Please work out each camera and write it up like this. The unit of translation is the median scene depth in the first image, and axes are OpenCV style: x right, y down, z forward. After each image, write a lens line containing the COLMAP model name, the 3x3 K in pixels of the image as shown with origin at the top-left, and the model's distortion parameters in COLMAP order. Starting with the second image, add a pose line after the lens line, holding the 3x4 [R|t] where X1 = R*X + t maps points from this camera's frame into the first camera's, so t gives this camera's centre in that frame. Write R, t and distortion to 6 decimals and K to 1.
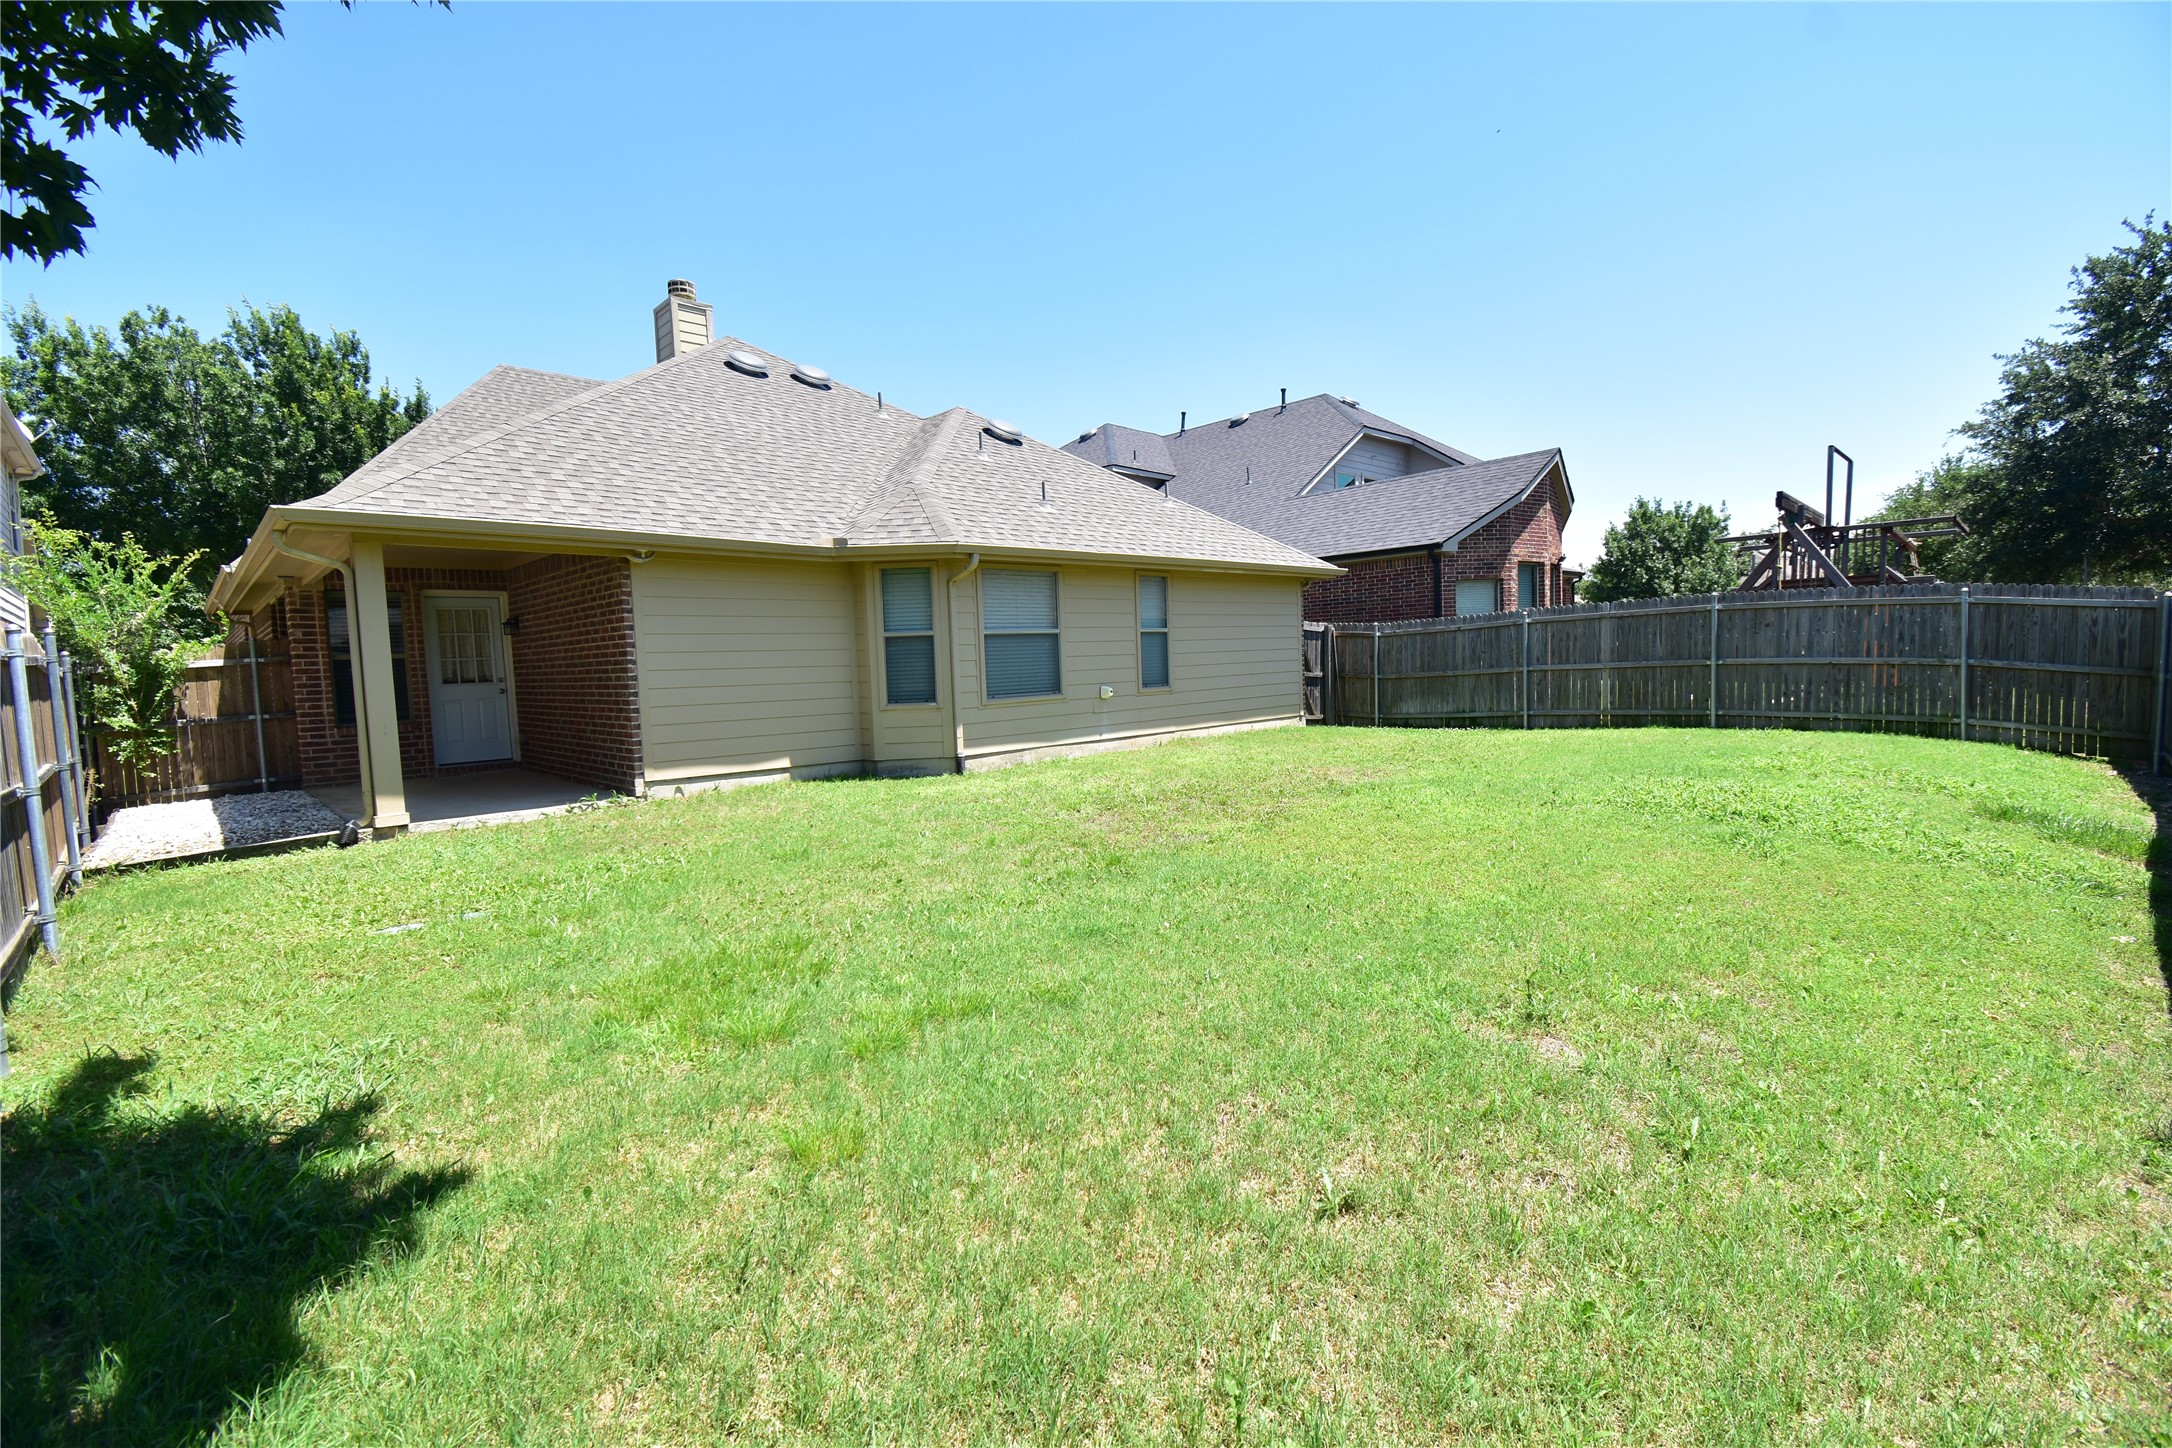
lens RADIAL K [[949.3, 0, 1090.5], [0, 949.3, 726.5], [0, 0, 1]] dist [-0.001239, -0.000289]
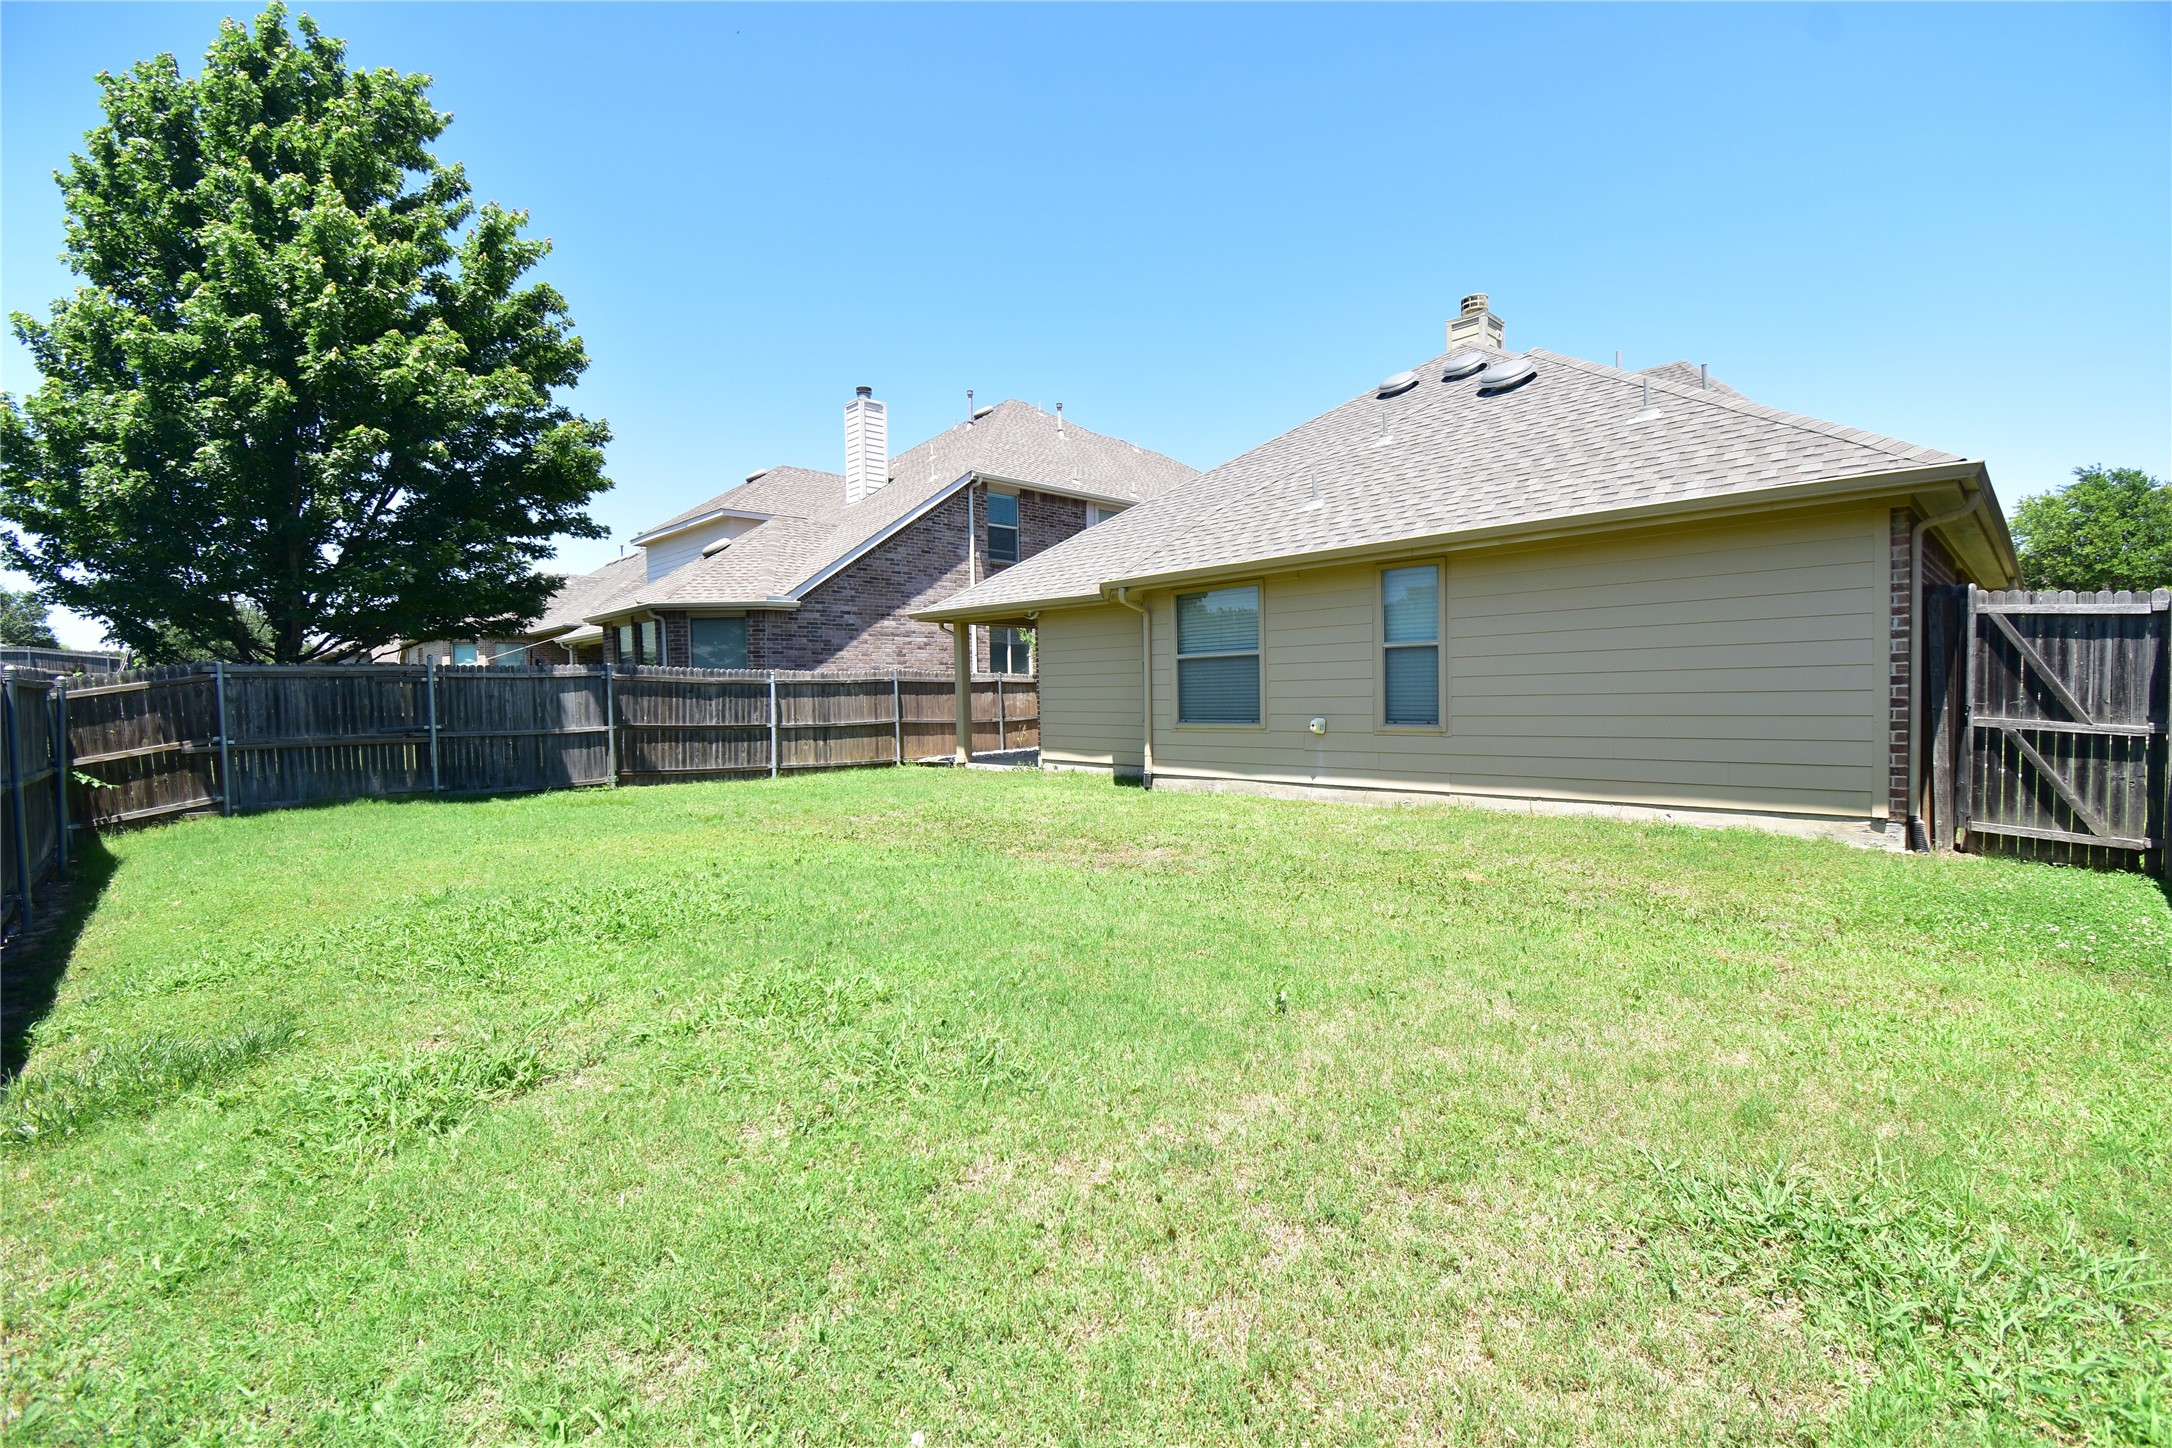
lens RADIAL K [[949.3, 0, 1085.1], [0, 949.3, 726.1], [0, 0, 1]] dist [-0.001239, -0.000289]
pose [[0.008232, 0.071669, -0.997395, 0.881754], [-0.054144, 0.995997, 0.071121, -0.088962], [0.998499, 0.053418, 0.012080, 0.859398]]
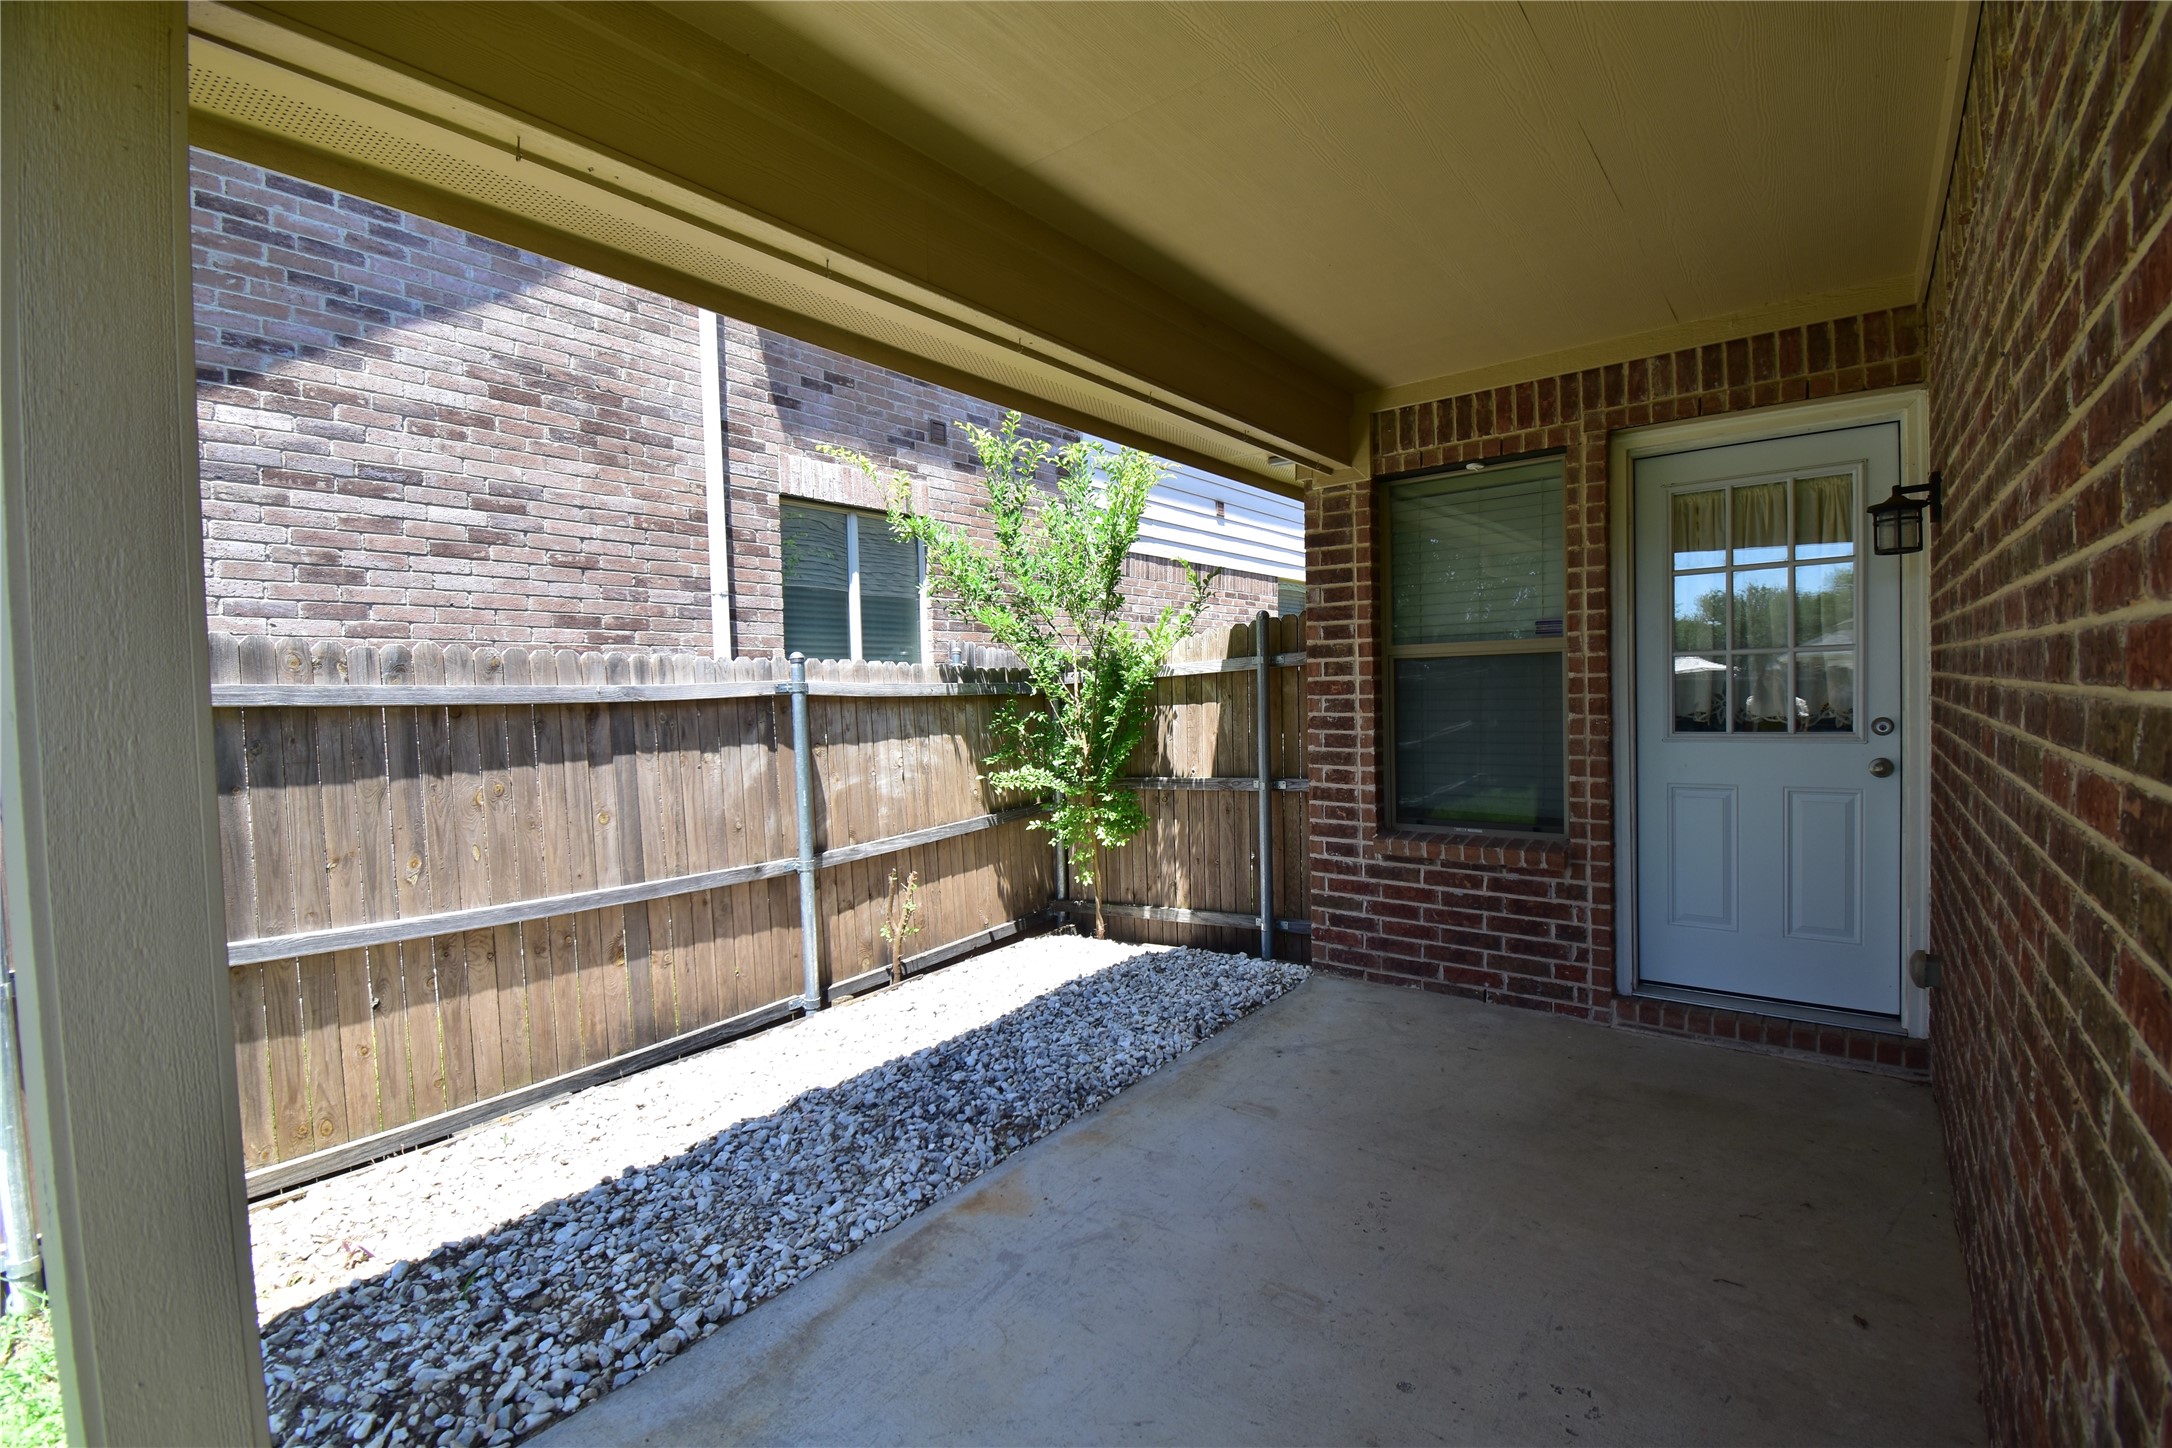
lens RADIAL K [[949.3, 0, 1089.2], [0, 949.3, 725.8], [0, 0, 1]] dist [-0.001239, -0.000289]
pose [[0.142260, 0.076488, -0.986870, -0.410604], [-0.054045, 0.996123, 0.069414, -0.060024], [0.988353, 0.043461, 0.145843, 0.784459]]
